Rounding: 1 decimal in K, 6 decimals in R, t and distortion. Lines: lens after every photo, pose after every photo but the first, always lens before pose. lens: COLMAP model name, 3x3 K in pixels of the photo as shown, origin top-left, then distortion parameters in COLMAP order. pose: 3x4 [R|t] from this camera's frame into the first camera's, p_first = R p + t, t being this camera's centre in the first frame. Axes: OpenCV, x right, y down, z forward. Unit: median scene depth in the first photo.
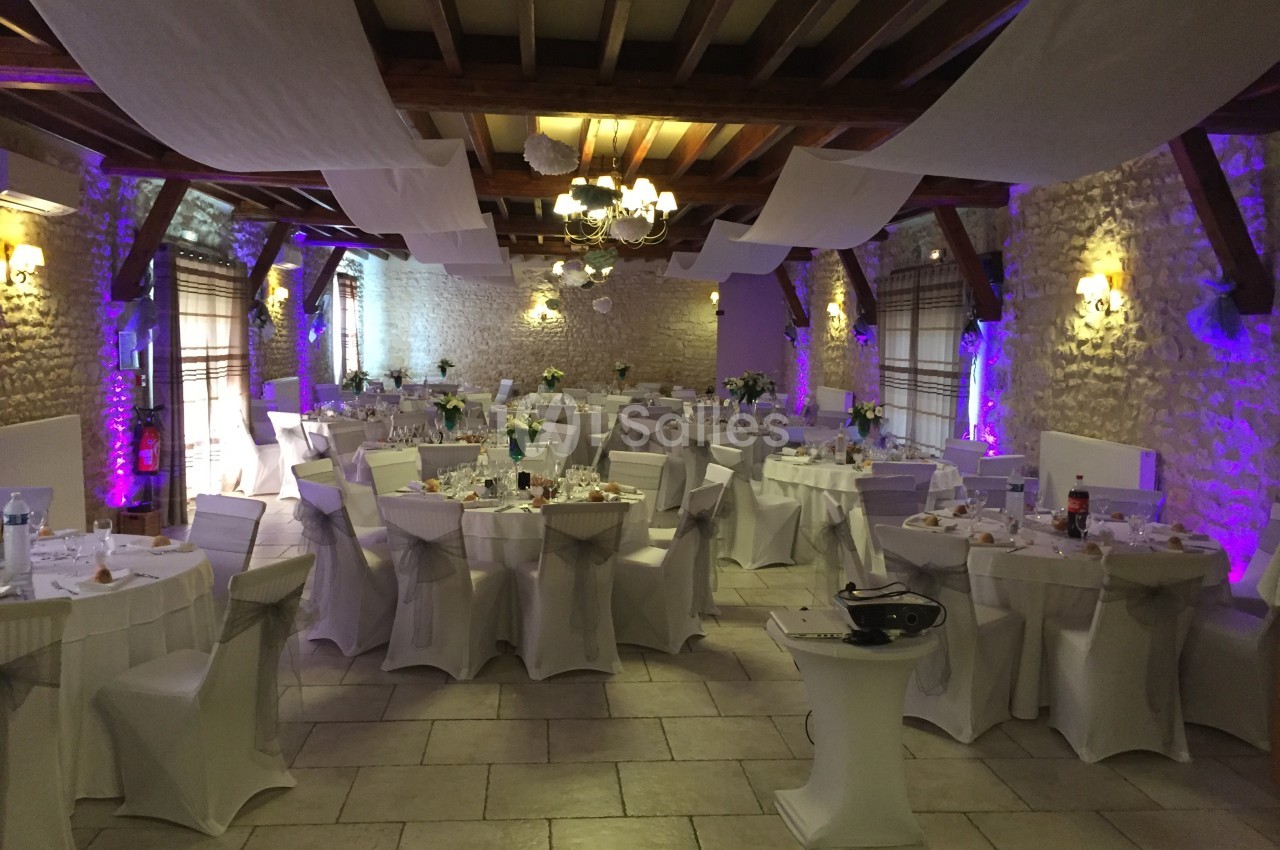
lens RADIAL K [[1061.8, 0, 635.7], [0, 1061.8, 405.6], [0, 0, 1]] dist [0.024895, -0.002293]
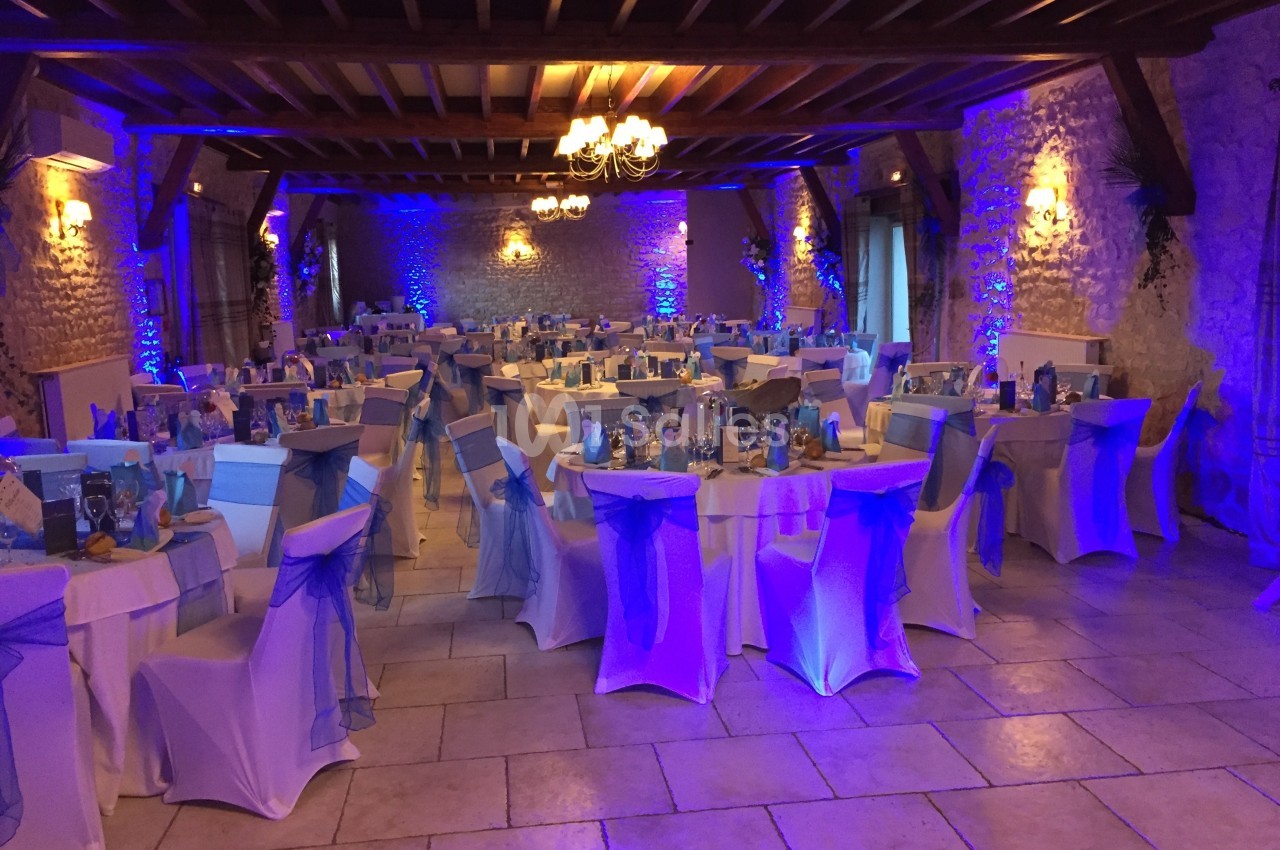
lens RADIAL K [[1061.8, 0, 635.7], [0, 1061.8, 405.6], [0, 0, 1]] dist [0.024895, -0.002293]
pose [[0.998030, -0.049919, 0.037998, -0.048219], [0.047603, 0.997088, 0.059579, 0.018040], [-0.040861, -0.057653, 0.997500, -0.108443]]
